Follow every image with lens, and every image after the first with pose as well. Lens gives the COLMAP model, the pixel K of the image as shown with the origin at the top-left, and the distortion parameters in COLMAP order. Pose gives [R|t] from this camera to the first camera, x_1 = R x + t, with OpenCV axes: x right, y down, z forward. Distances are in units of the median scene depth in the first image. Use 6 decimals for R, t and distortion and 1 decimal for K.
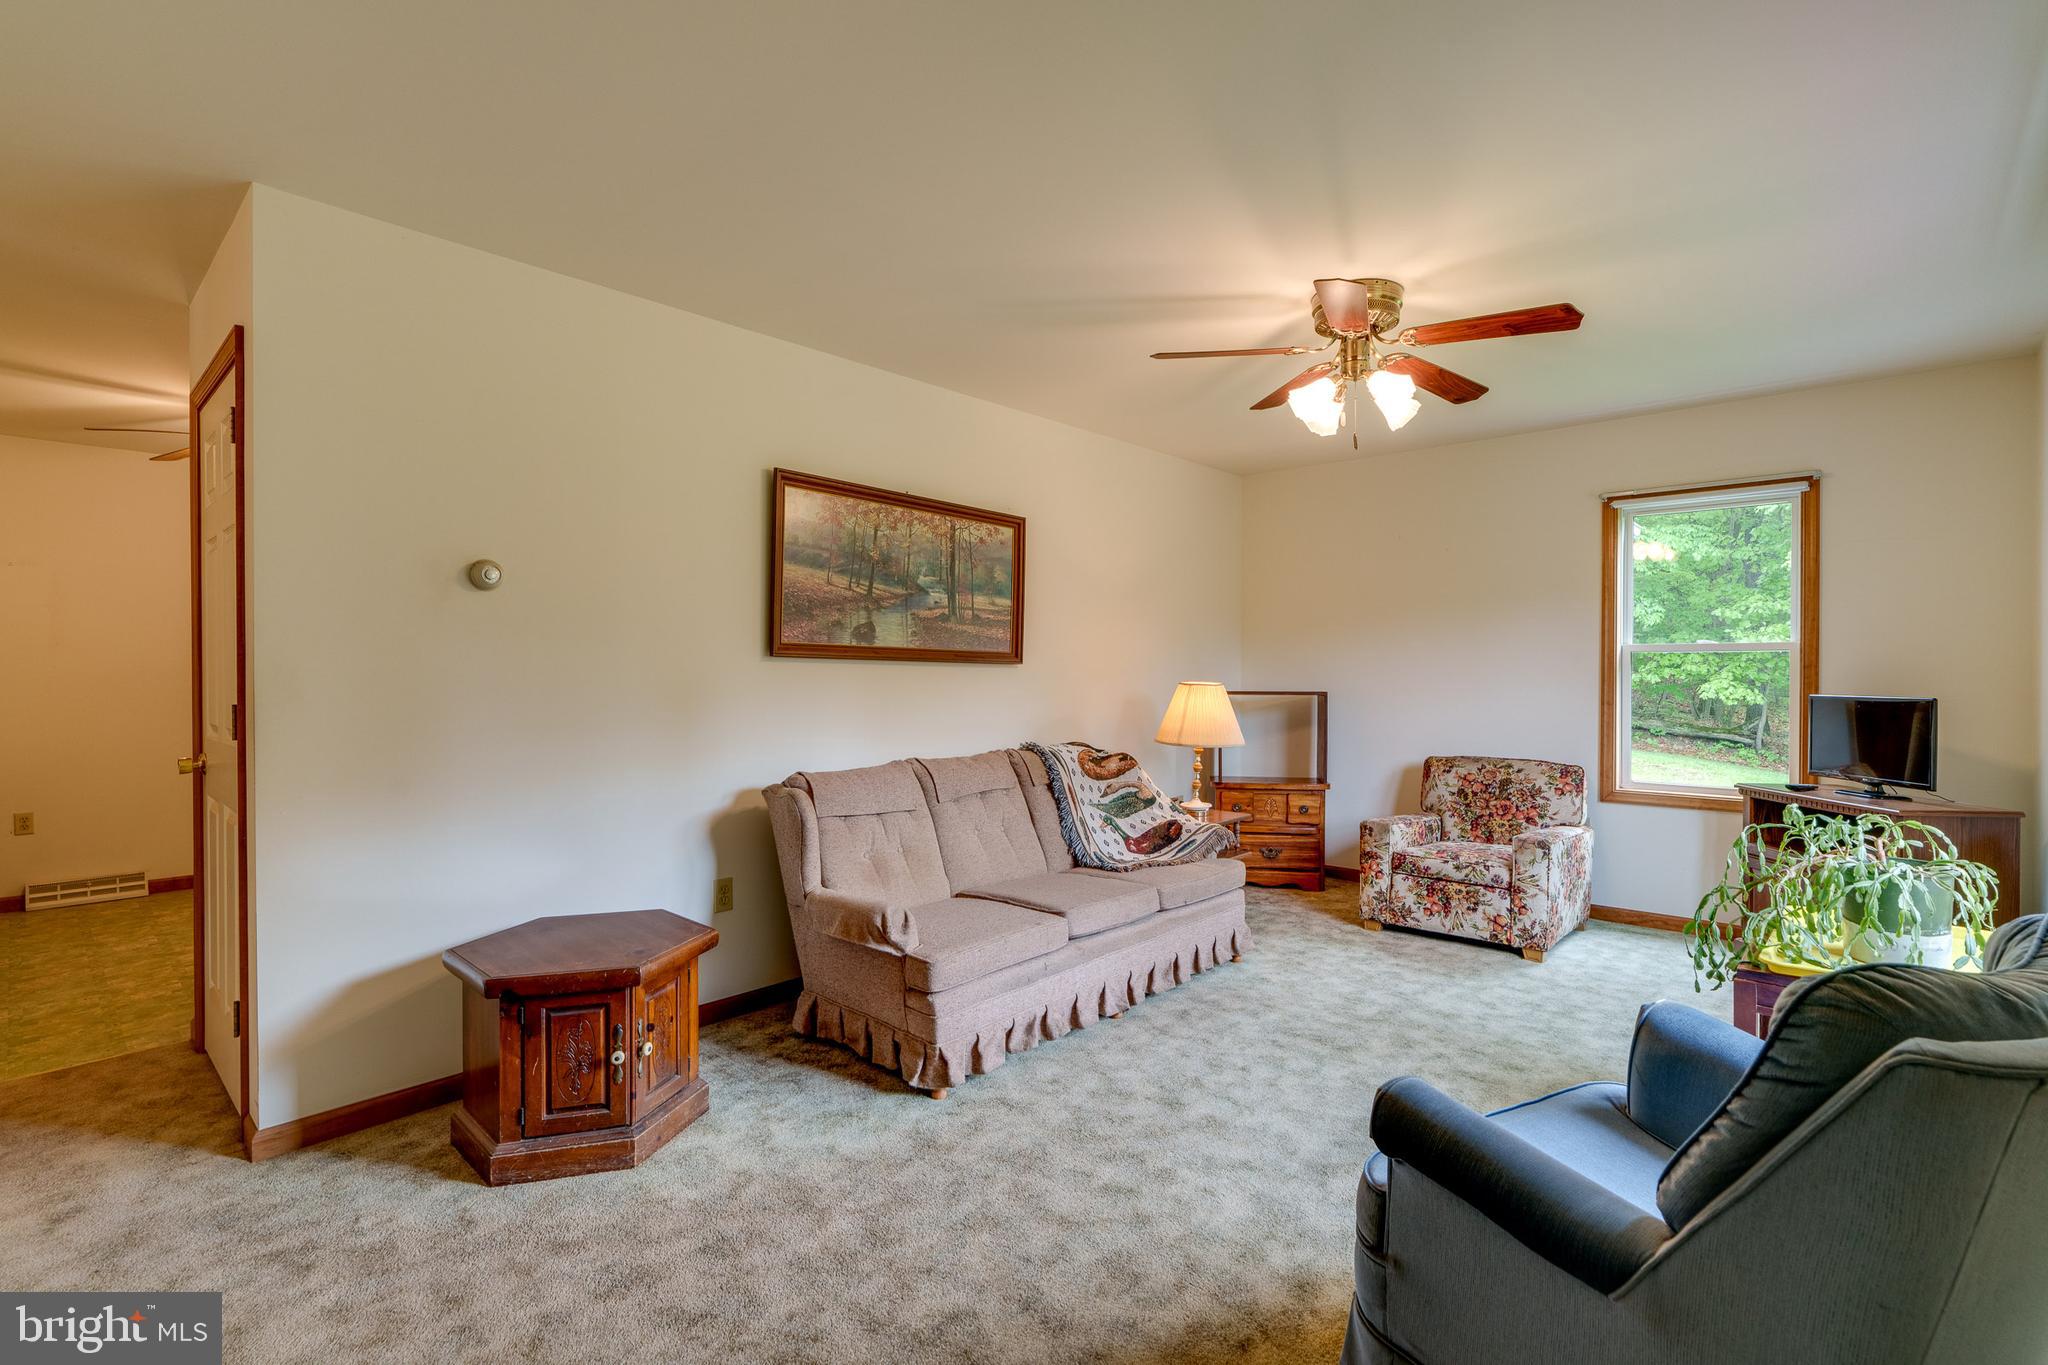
lens RADIAL K [[946.7, 0, 1027.5], [0, 946.7, 677.1], [0, 0, 1]] dist [-0.002096, -0.000148]
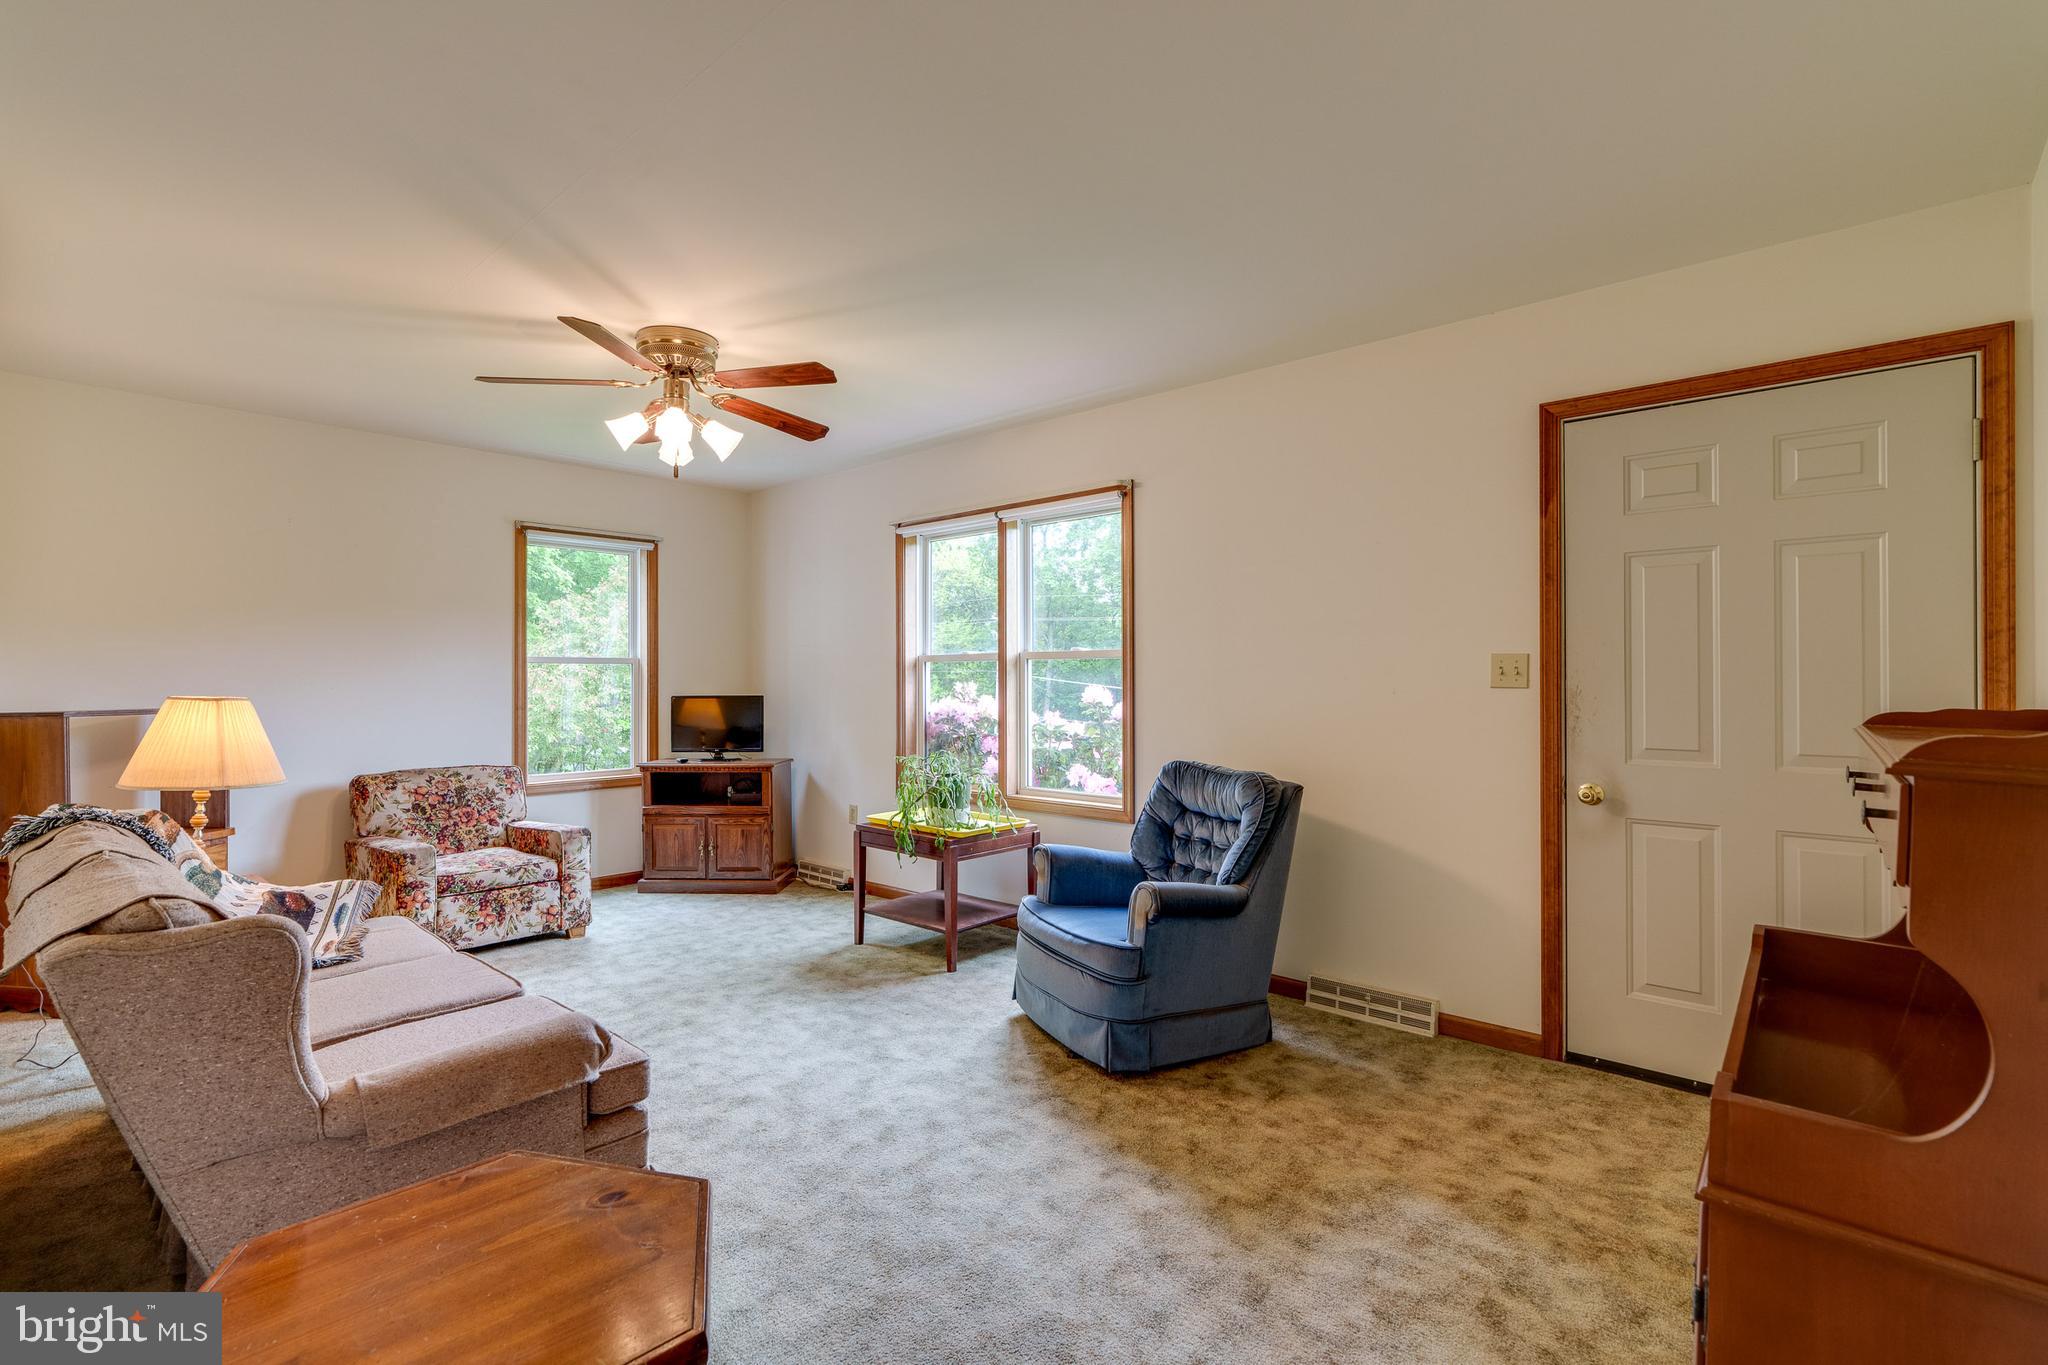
lens RADIAL K [[946.7, 0, 1027.5], [0, 946.7, 677.1], [0, 0, 1]] dist [-0.002096, -0.000148]
pose [[-0.014053, 0.002970, 0.999897, -0.577984], [0.008603, 0.999959, -0.002850, -0.000917], [-0.999864, 0.008562, -0.014078, 0.465321]]
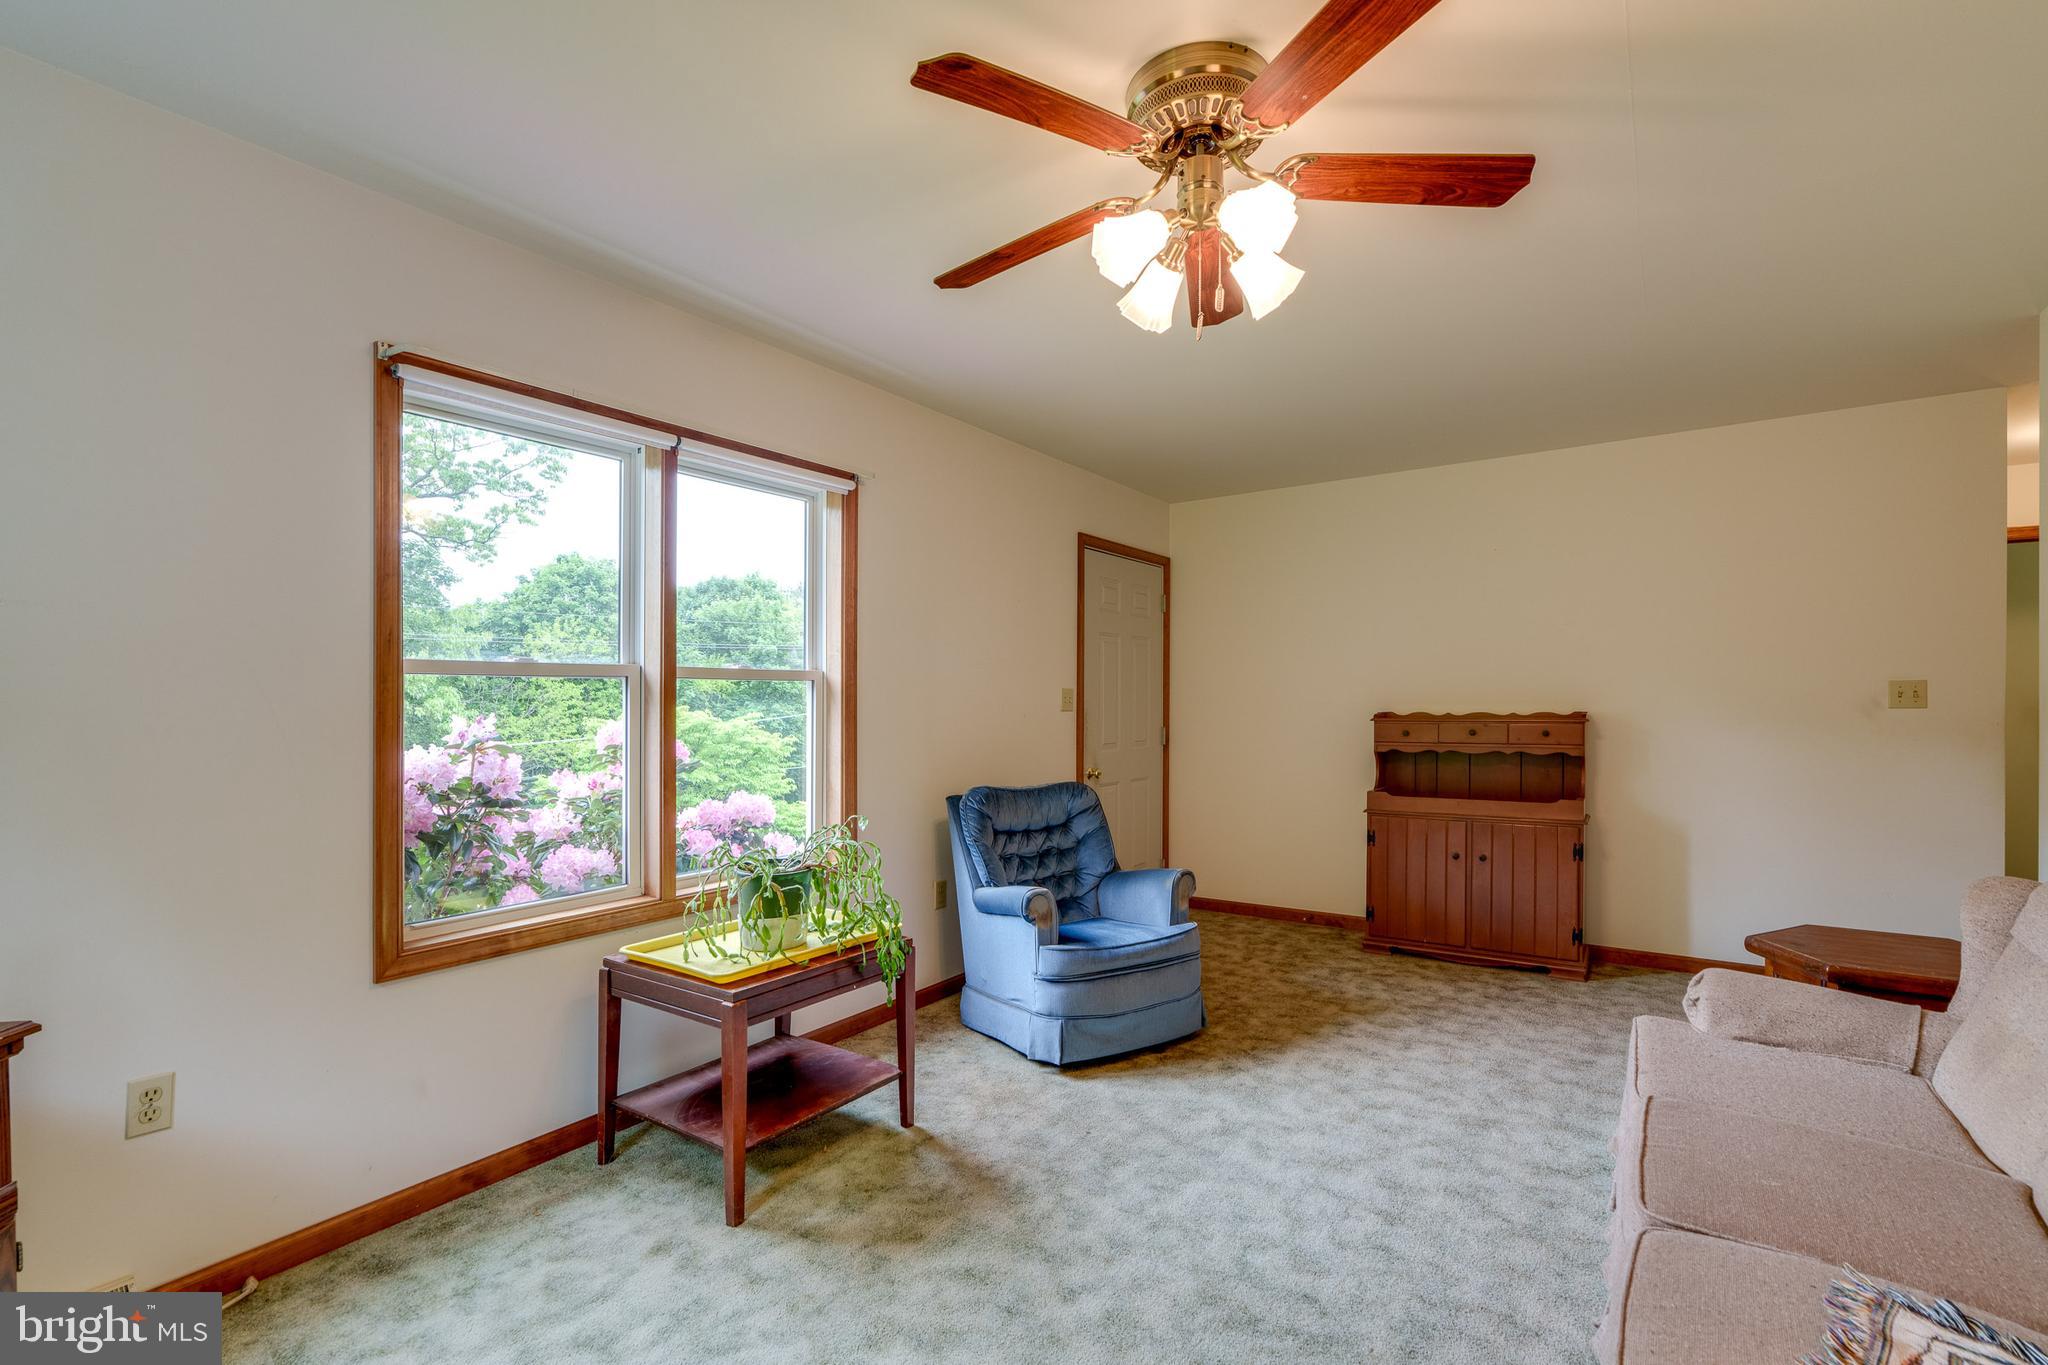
lens RADIAL K [[917.1, 0, 1019.7], [0, 917.1, 690.0], [0, 0, 1]] dist [-0.001760, -0.000097]
pose [[-0.990945, 0.003313, -0.134227, 0.408300], [0.003948, 0.999982, -0.004466, -0.010462], [0.134210, -0.004956, -0.990941, 1.198806]]
